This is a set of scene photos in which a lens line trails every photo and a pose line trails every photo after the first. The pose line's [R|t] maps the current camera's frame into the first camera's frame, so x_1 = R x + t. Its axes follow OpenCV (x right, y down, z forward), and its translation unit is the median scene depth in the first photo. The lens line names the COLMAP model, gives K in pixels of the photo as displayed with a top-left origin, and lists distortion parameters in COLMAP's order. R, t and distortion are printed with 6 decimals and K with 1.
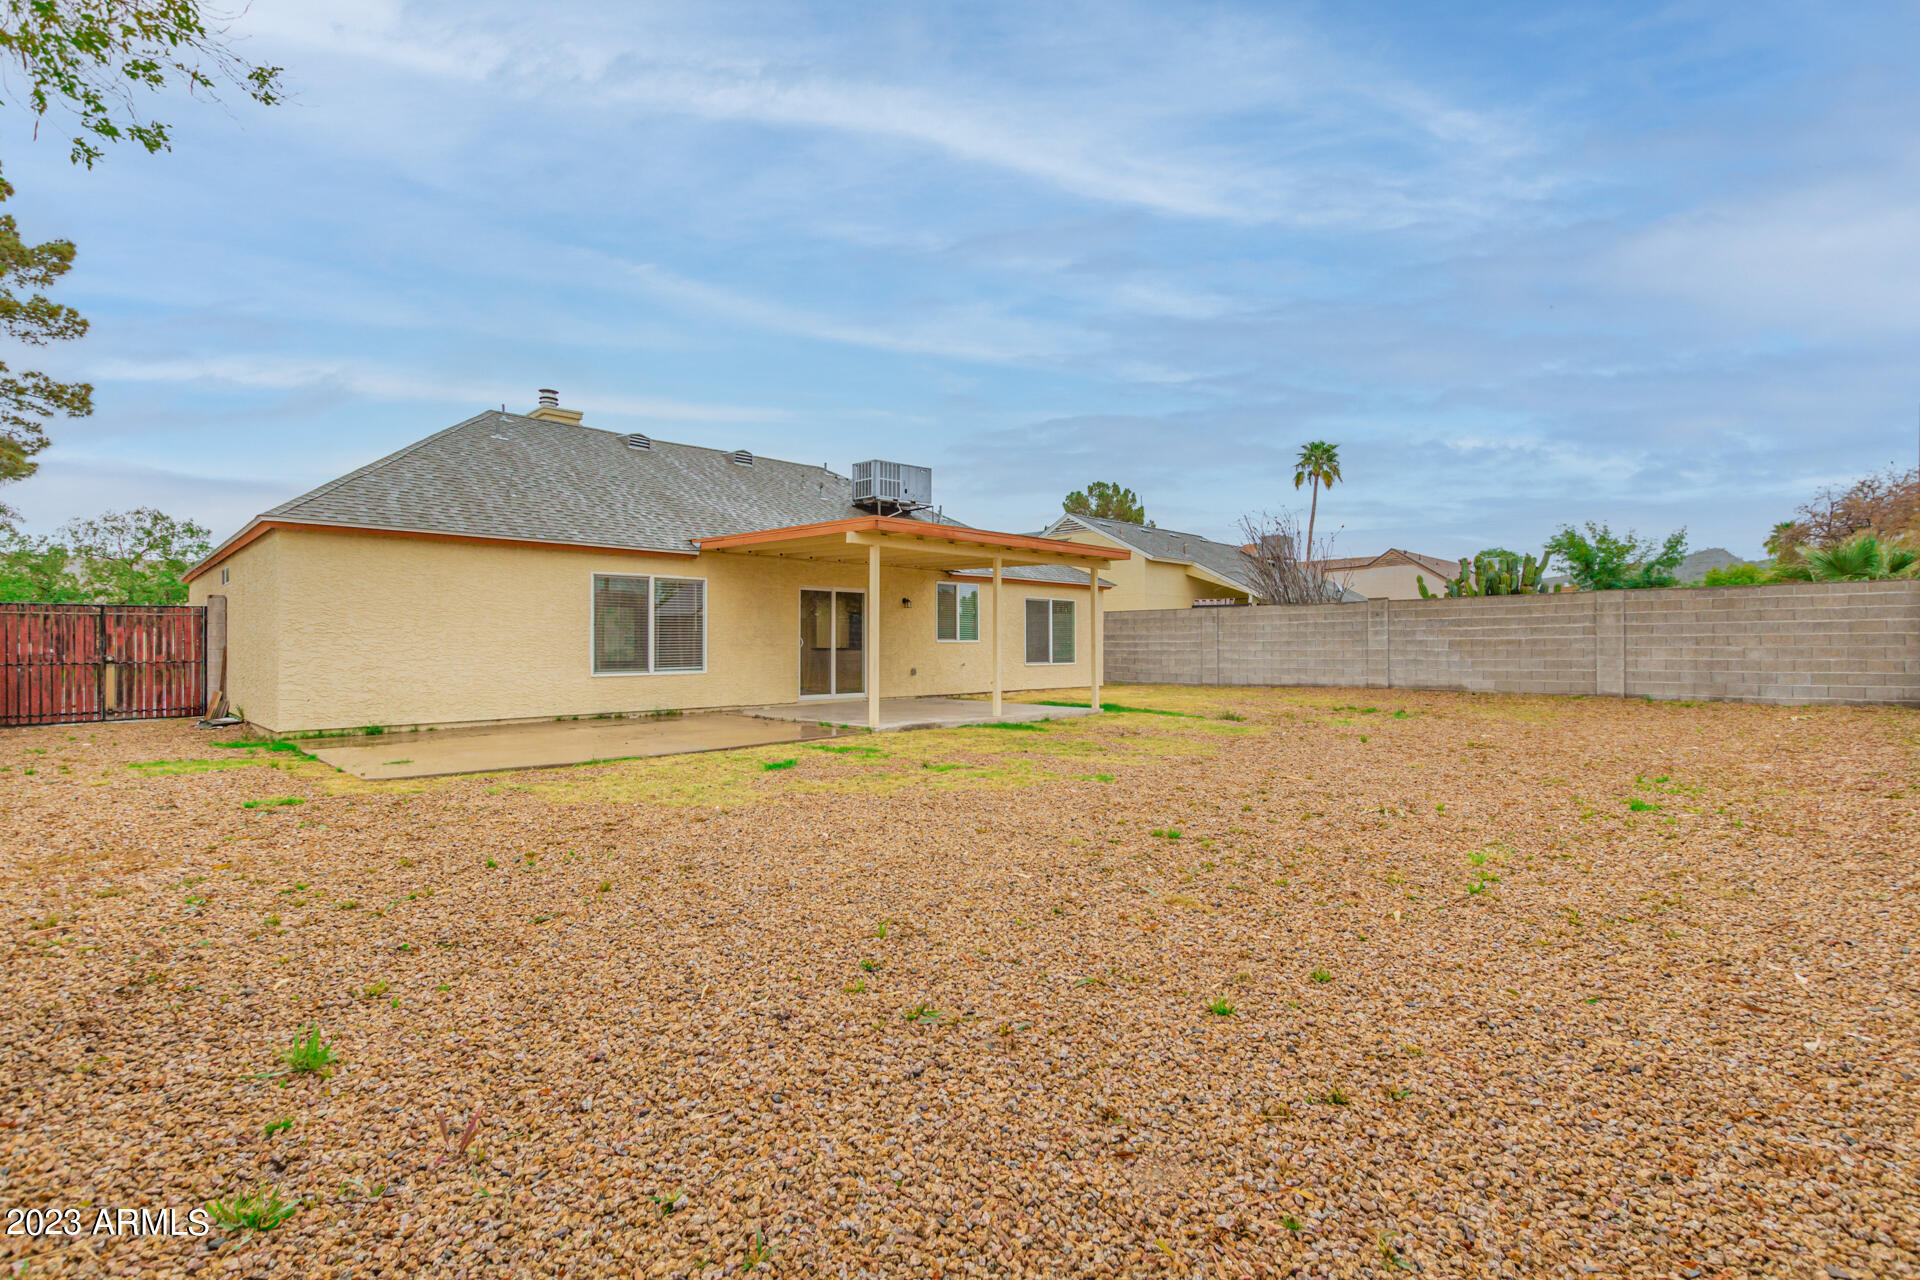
lens RADIAL K [[876.2, 0, 974.7], [0, 876.2, 635.0], [0, 0, 1]] dist [0.002117, -0.001048]
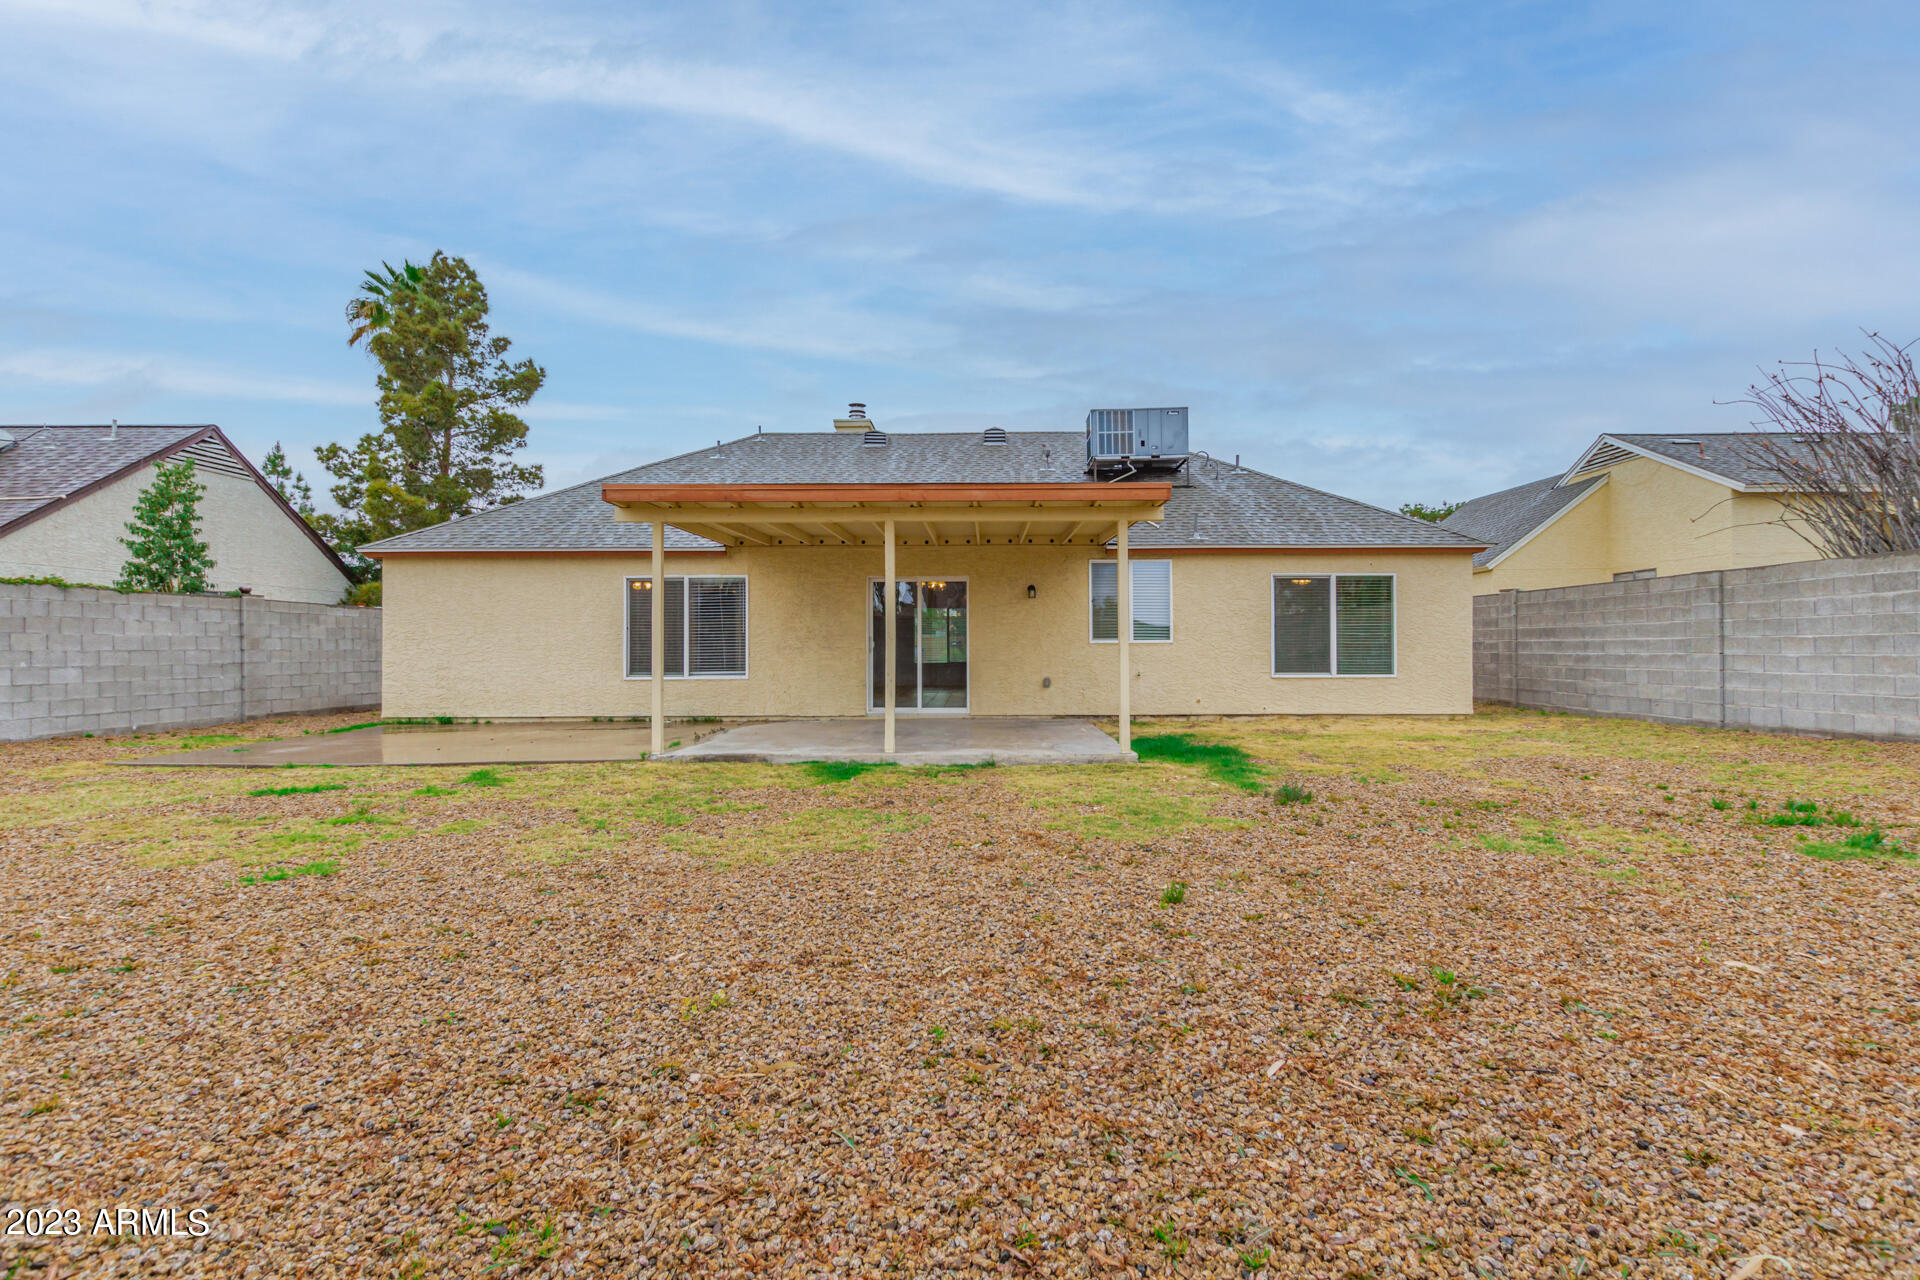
lens RADIAL K [[876.2, 0, 970.5], [0, 876.2, 642.2], [0, 0, 1]] dist [0.002117, -0.001048]
pose [[0.698462, -0.005153, -0.715629, 0.409630], [0.011011, 0.999933, 0.003547, 0.003674], [0.715563, -0.010357, 0.698472, 0.415484]]
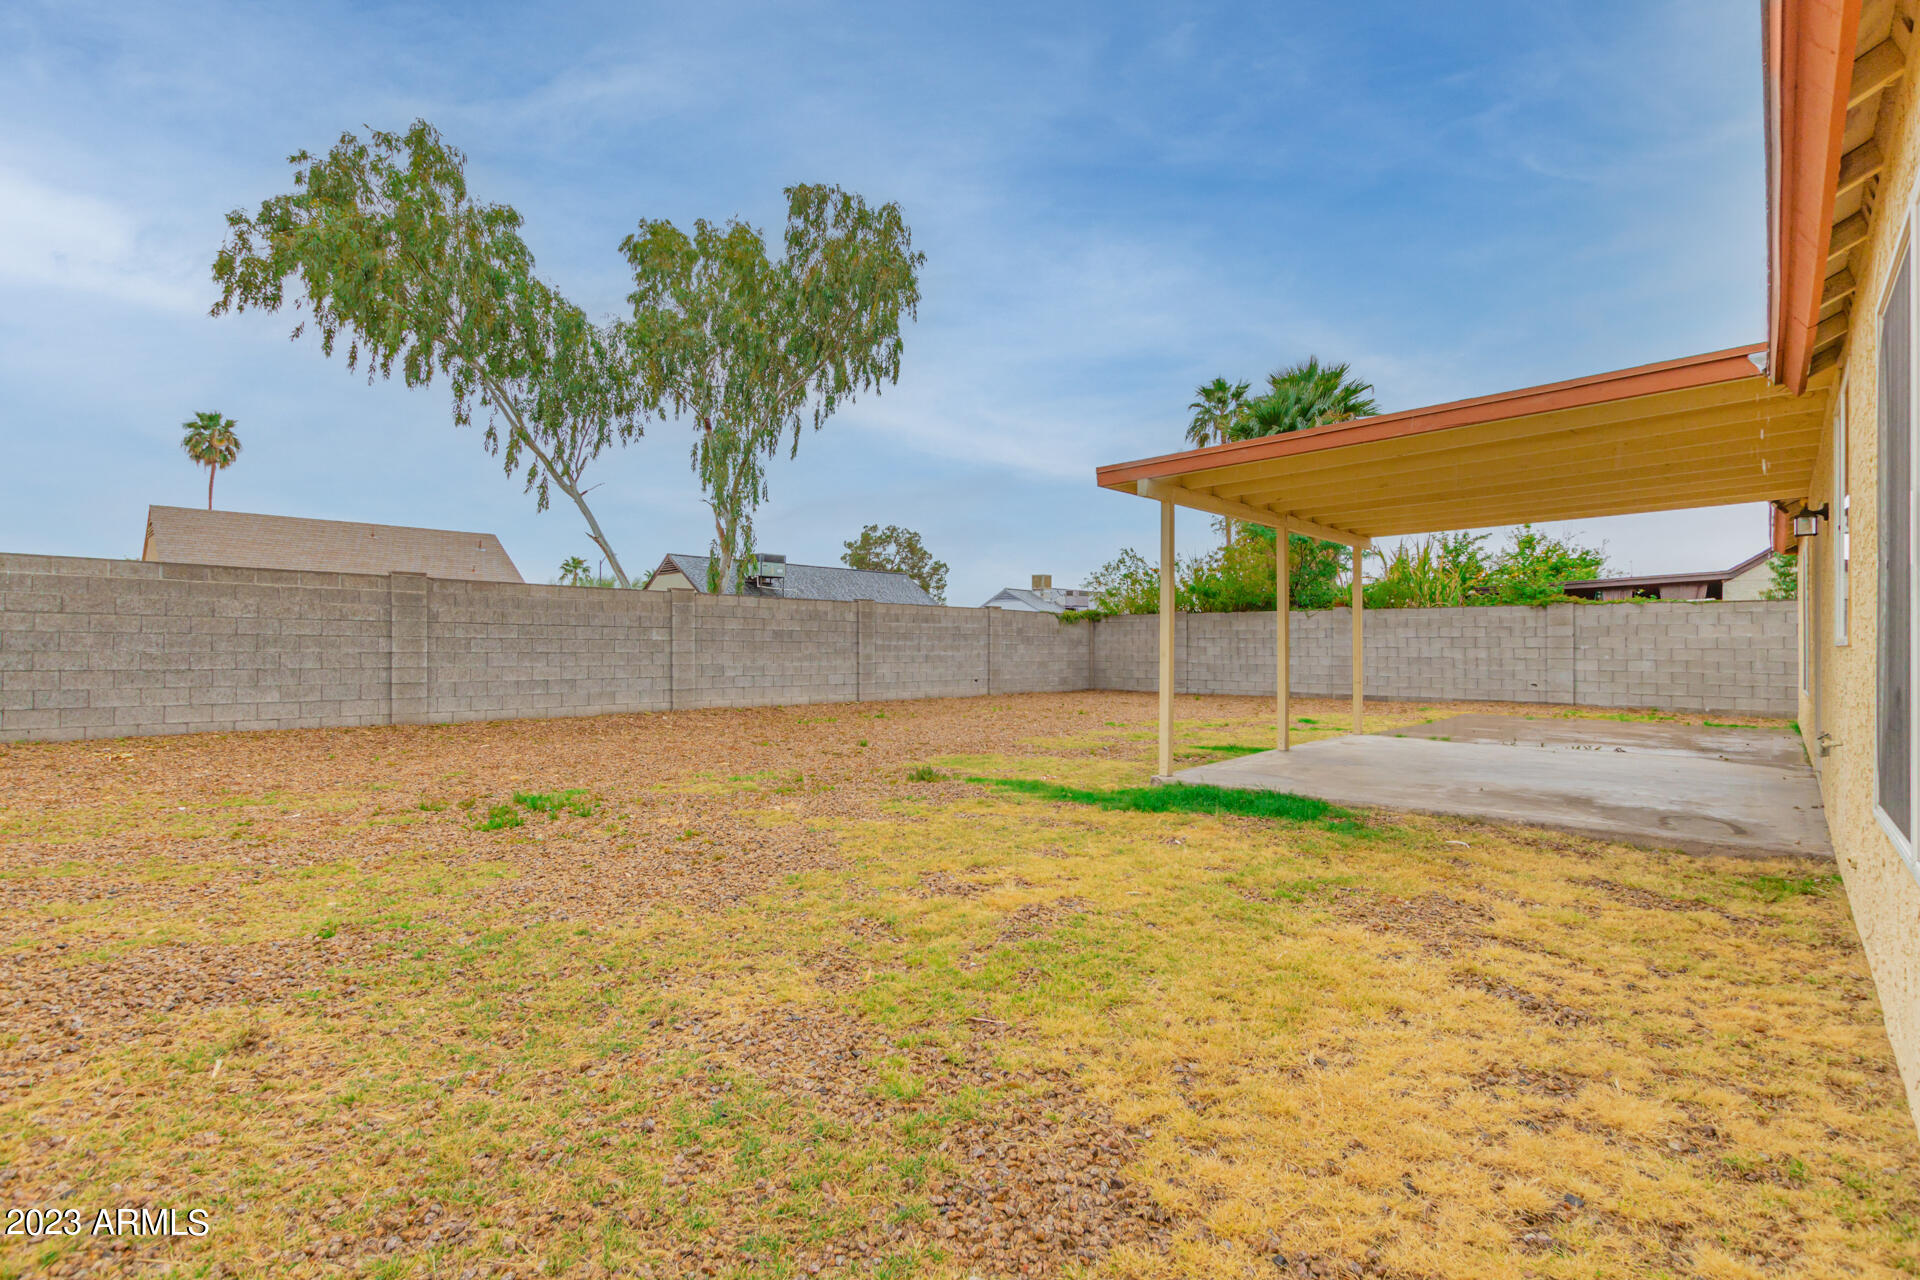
lens RADIAL K [[876.2, 0, 973.3], [0, 876.2, 627.9], [0, 0, 1]] dist [0.002117, -0.001048]
pose [[-0.999353, -0.001948, -0.035900, 0.224234], [-0.000907, 0.999579, -0.028994, 0.010633], [0.035942, -0.028943, -0.998935, 1.249856]]
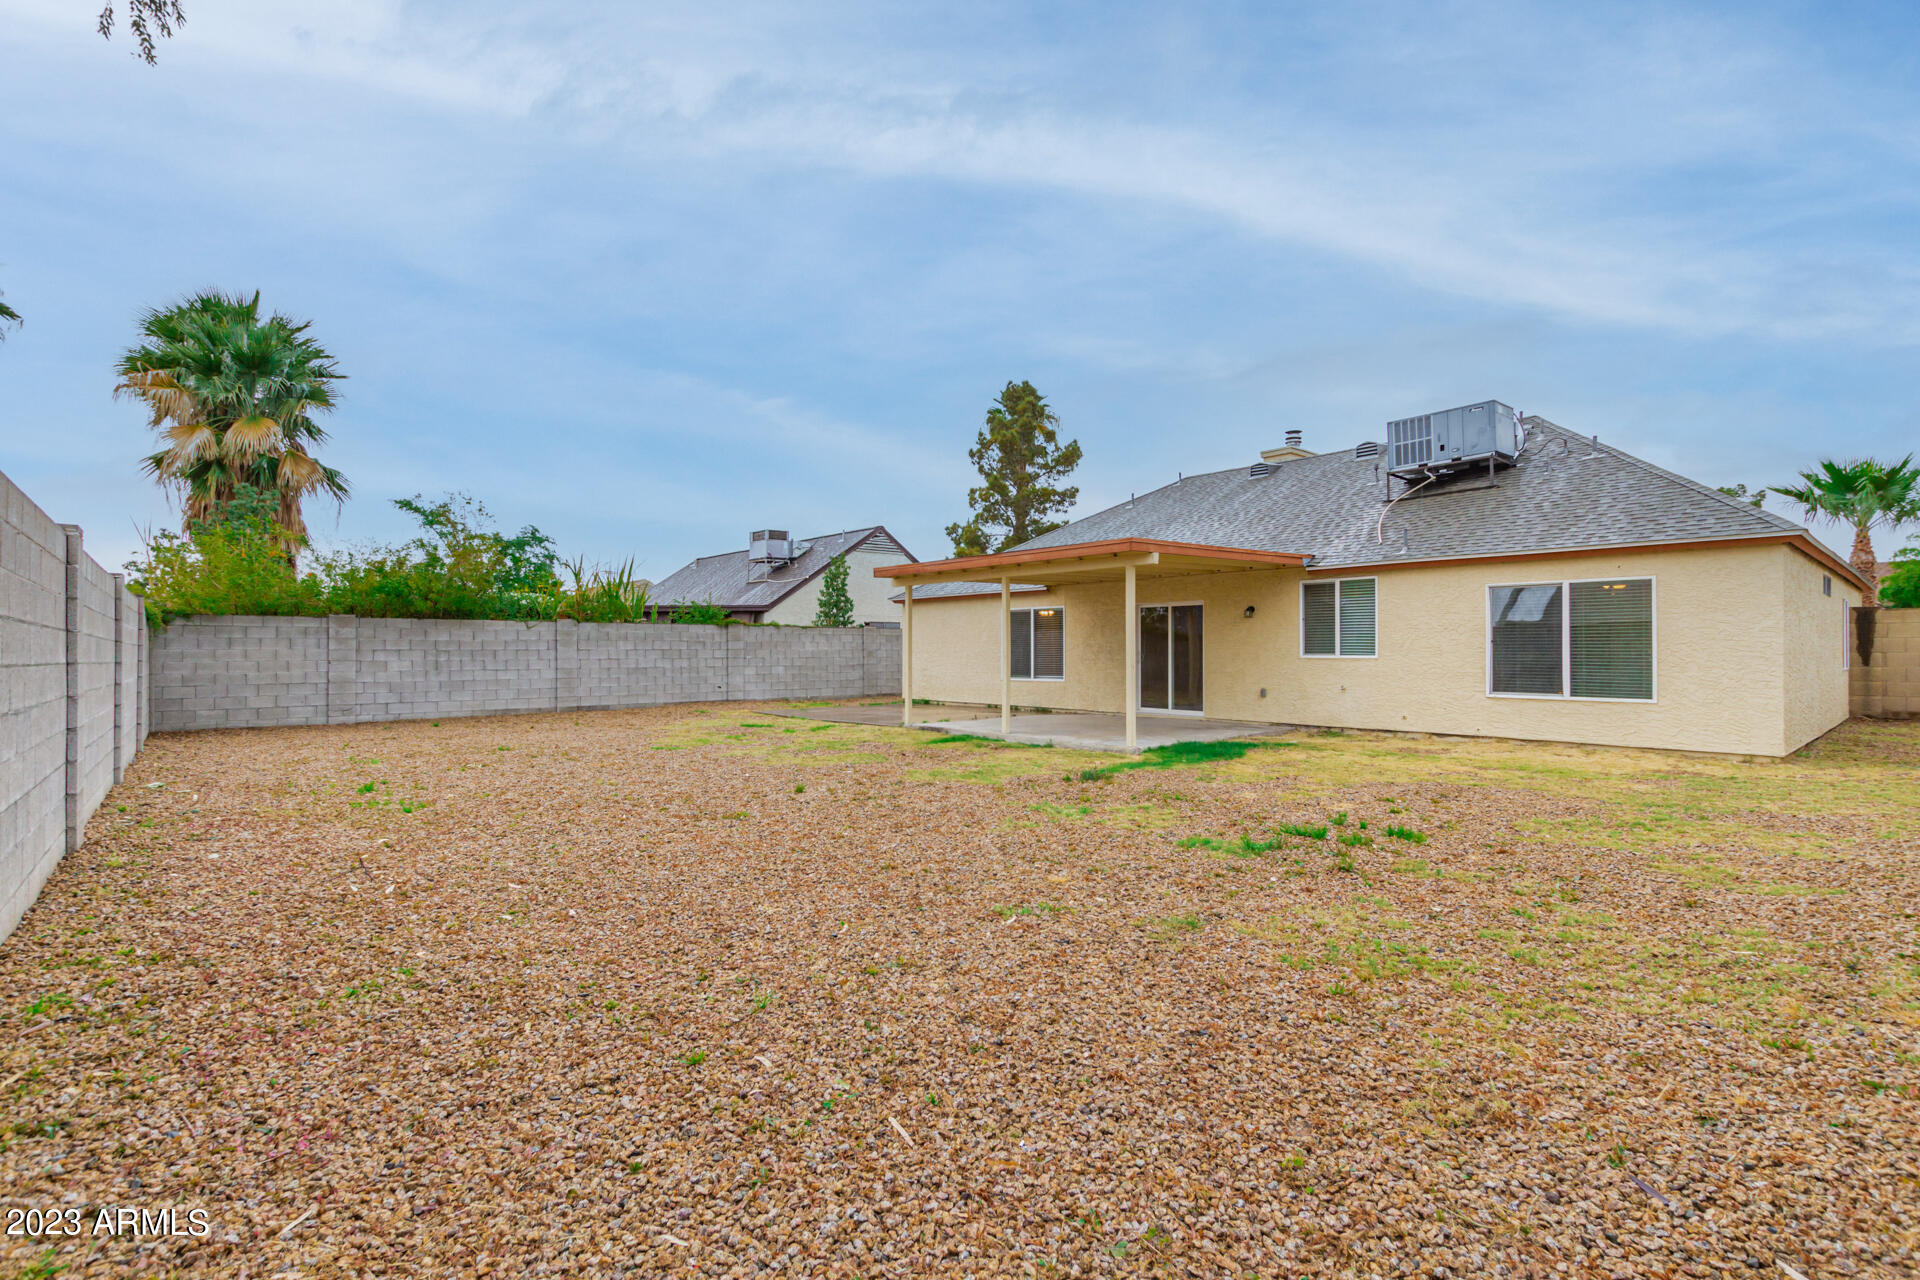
lens RADIAL K [[876.2, 0, 964.1], [0, 876.2, 638.8], [0, 0, 1]] dist [0.002117, -0.001048]
pose [[-0.072597, -0.011920, -0.997290, 0.765873], [0.012820, 0.999835, -0.012883, -0.002648], [0.997279, -0.013720, -0.072432, 0.751145]]
